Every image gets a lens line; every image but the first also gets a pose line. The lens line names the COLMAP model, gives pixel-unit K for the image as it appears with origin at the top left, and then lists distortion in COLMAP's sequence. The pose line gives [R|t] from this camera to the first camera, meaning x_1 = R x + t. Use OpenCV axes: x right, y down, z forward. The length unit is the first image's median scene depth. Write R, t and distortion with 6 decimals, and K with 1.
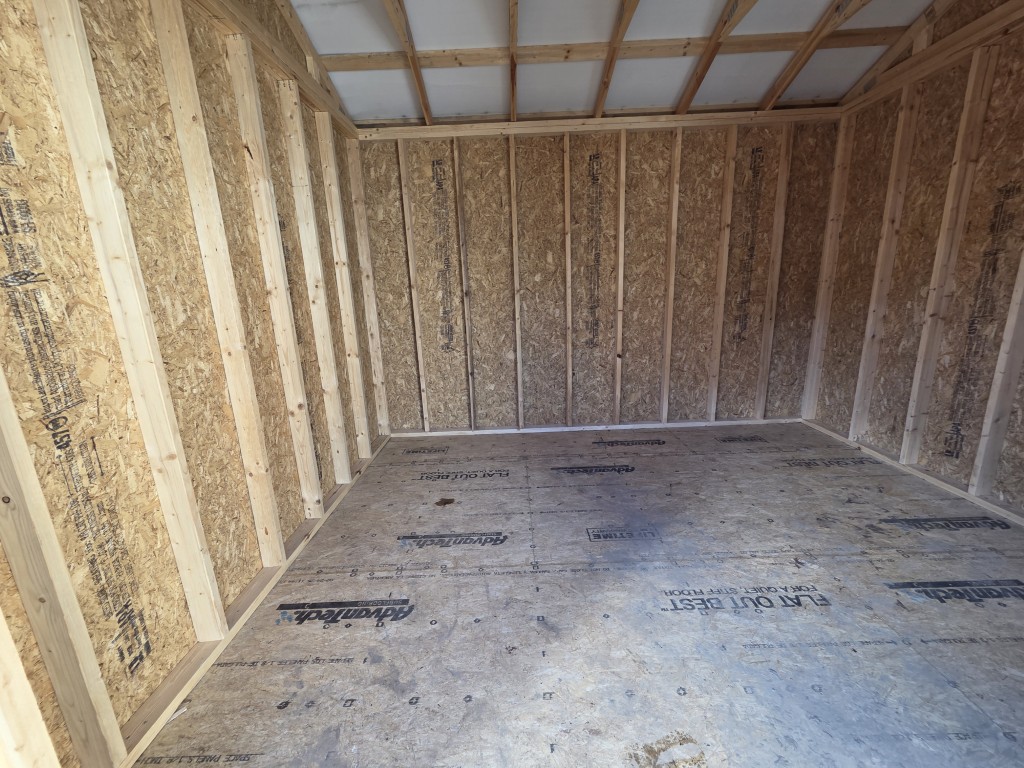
lens RADIAL K [[418.4, 0, 510.0], [0, 418.4, 386.1], [0, 0, 1]] dist [-0.002484, -0.000111]
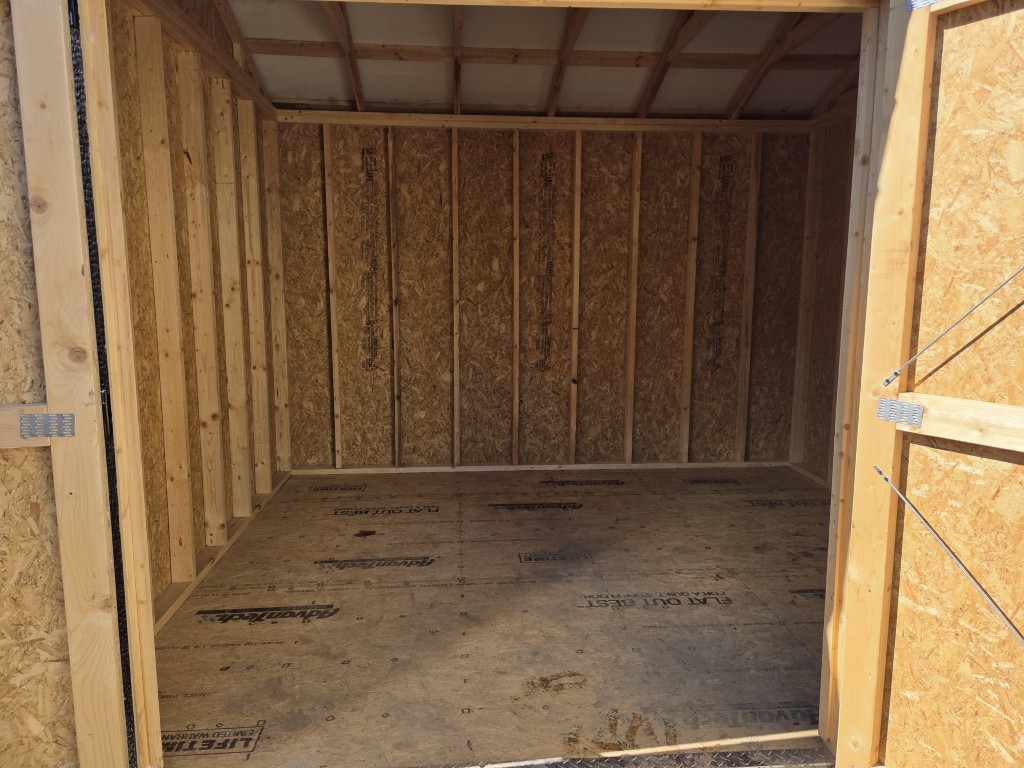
lens RADIAL K [[676.2, 0, 505.4], [0, 676.2, 376.5], [0, 0, 1]] dist [0.045629, -0.002363]
pose [[0.996156, 0.031910, 0.081583, 0.010003], [-0.023584, 0.994601, -0.101056, 0.067205], [-0.084368, 0.098744, 0.991530, -0.389217]]
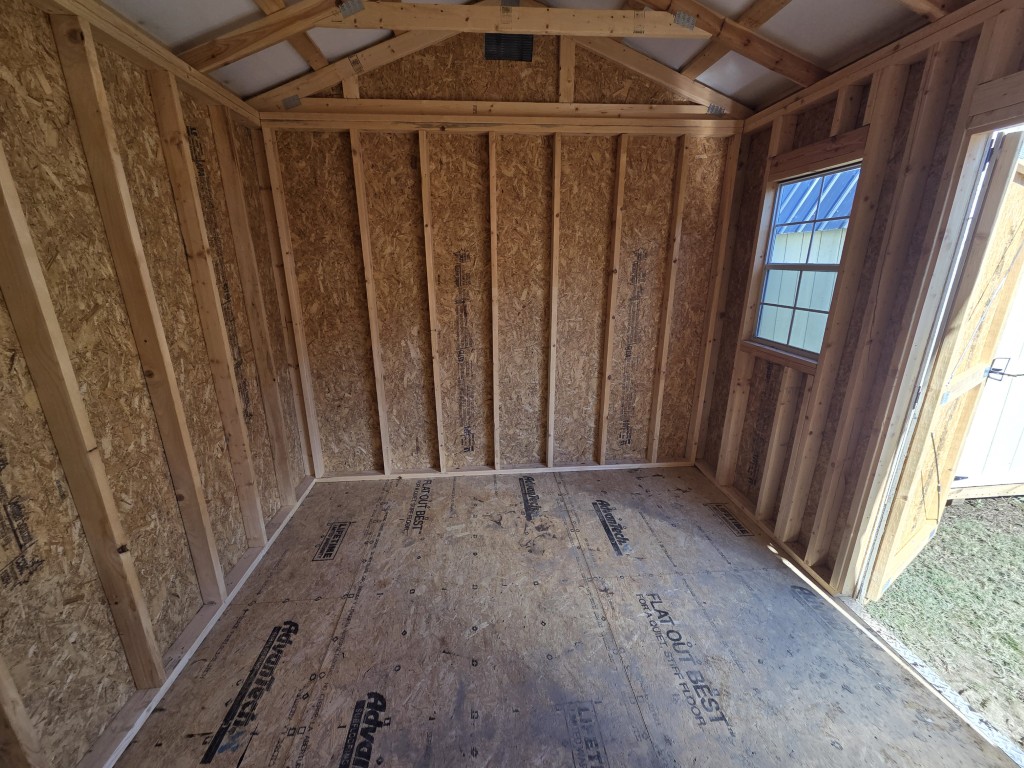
lens RADIAL K [[418.4, 0, 510.0], [0, 418.4, 386.1], [0, 0, 1]] dist [-0.002484, -0.000111]
pose [[-0.081292, -0.248271, 0.965274, -0.142685], [0.238286, 0.935552, 0.260694, -0.265196], [-0.967787, 0.251204, -0.016893, 0.661942]]
